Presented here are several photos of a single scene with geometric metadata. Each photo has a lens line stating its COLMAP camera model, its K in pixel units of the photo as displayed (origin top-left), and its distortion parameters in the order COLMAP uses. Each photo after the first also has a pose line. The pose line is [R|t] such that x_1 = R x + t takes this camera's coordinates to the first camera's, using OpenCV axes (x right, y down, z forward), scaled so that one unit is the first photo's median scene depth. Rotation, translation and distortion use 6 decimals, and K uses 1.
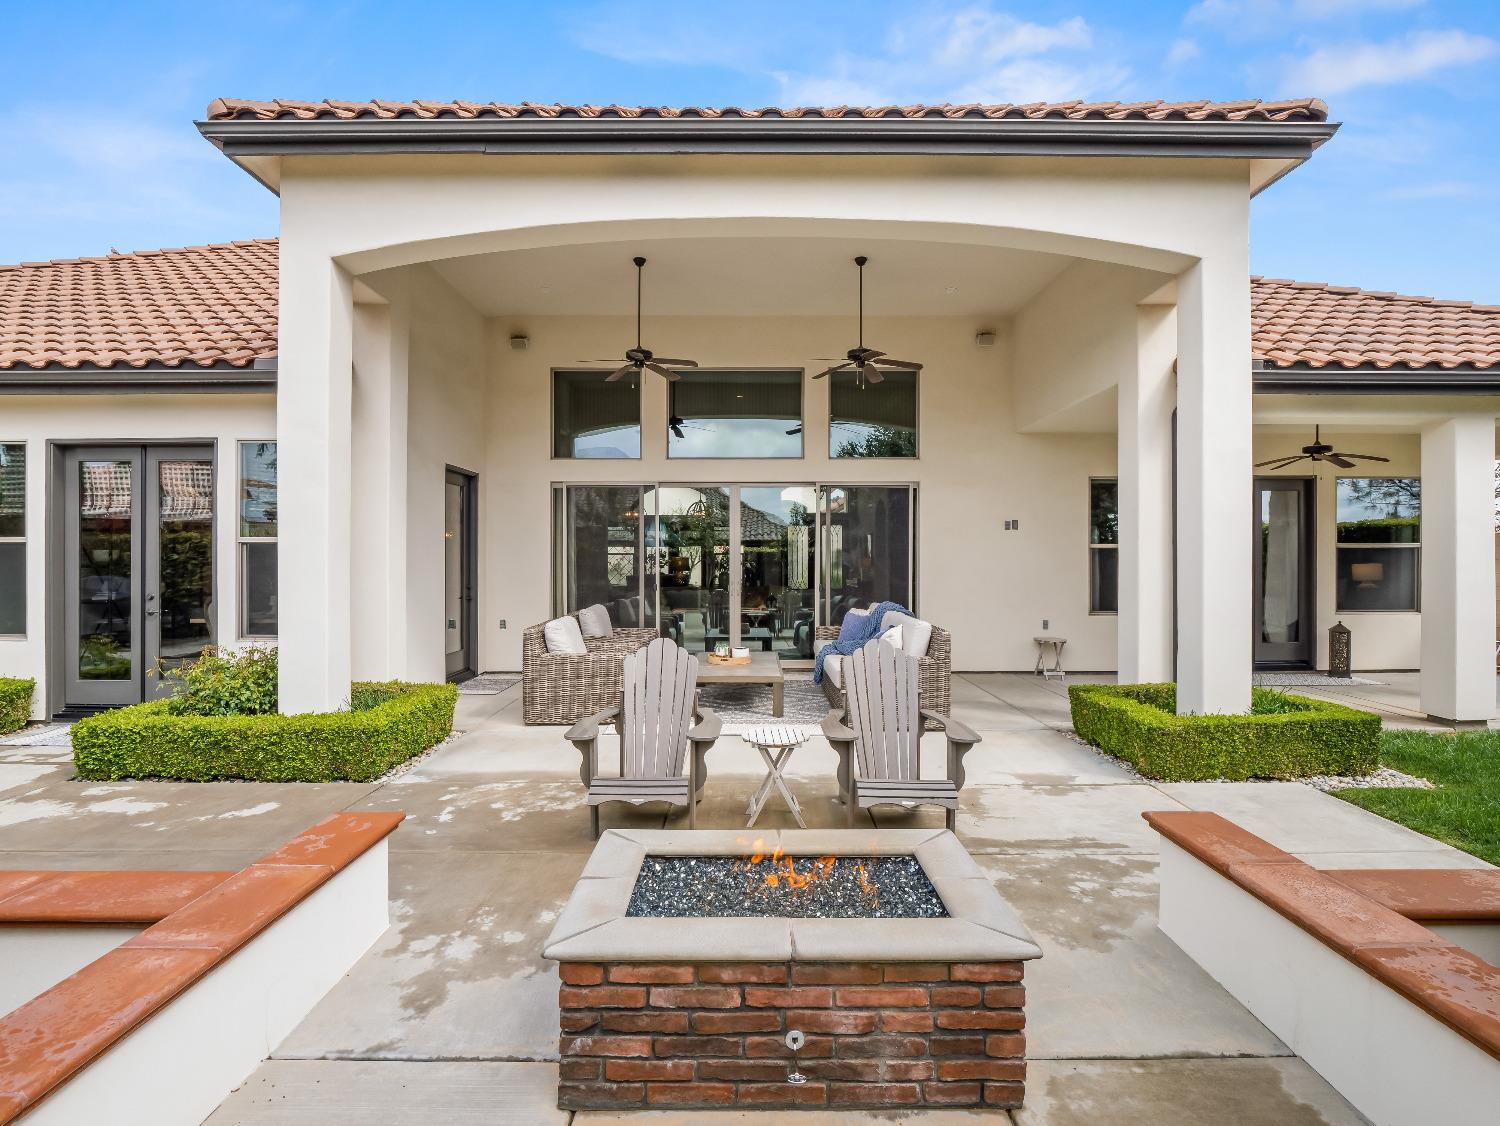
lens RADIAL K [[729.2, 0, 737.9], [0, 729.2, 558.9], [0, 0, 1]] dist [-0.002392, -0.000007]
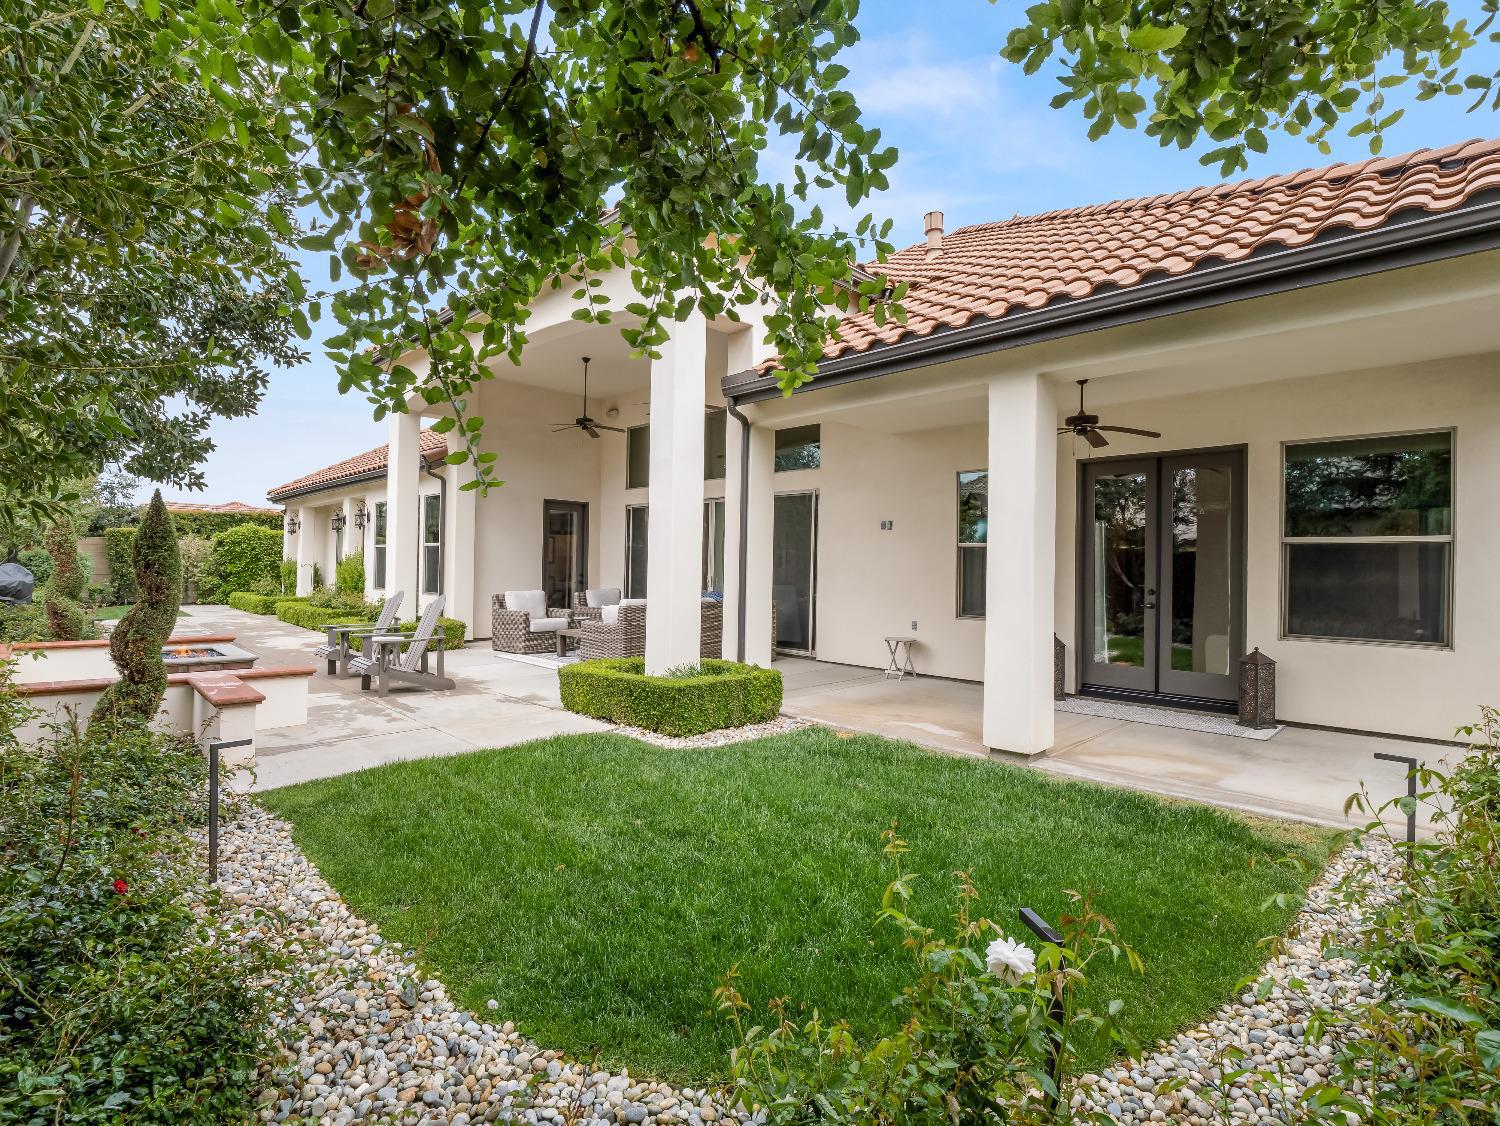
lens RADIAL K [[729.2, 0, 737.9], [0, 729.2, 558.9], [0, 0, 1]] dist [-0.002392, -0.000007]
pose [[0.704821, 0.003407, -0.709377, 0.954468], [-0.022236, 0.999603, -0.017292, 0.022557], [0.709037, 0.027962, 0.704617, 0.131612]]
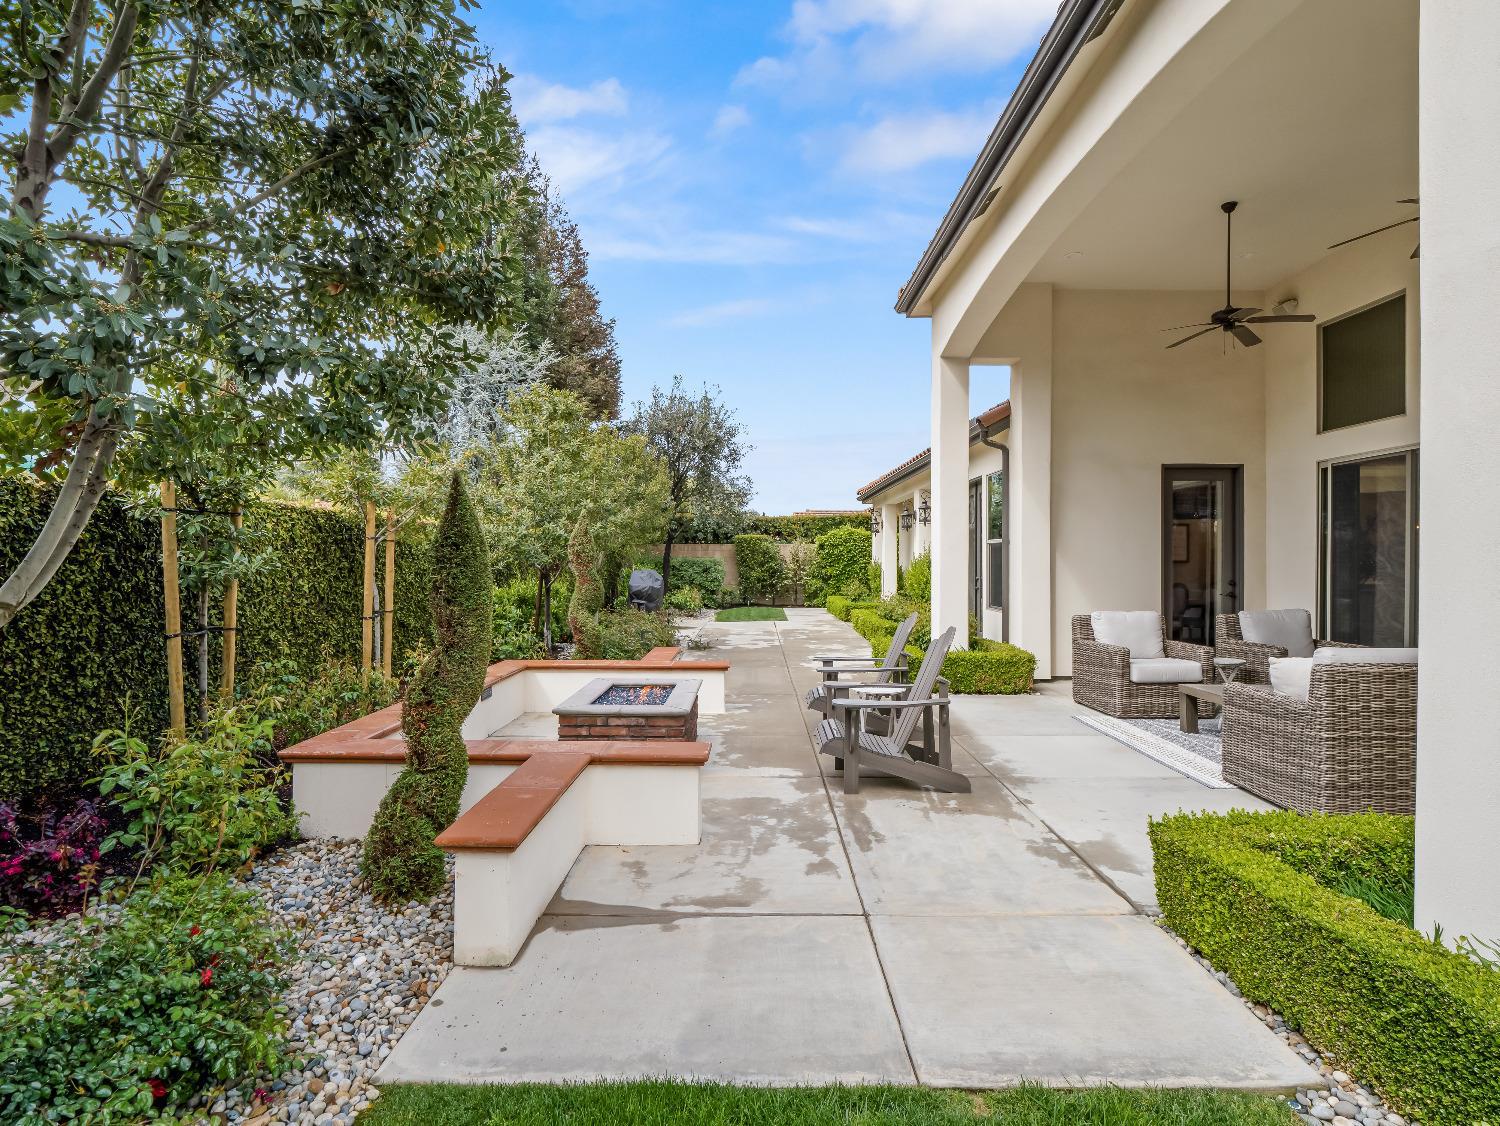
lens RADIAL K [[772.8, 0, 750.0], [0, 772.8, 563.0], [0, 0, 1]] dist [-0.017277, -0.000364]
pose [[0.000902, 0.005776, -0.999983, 0.628056], [-0.008876, 0.999944, 0.005768, 0.010637], [0.999960, 0.008871, 0.000954, 0.354460]]
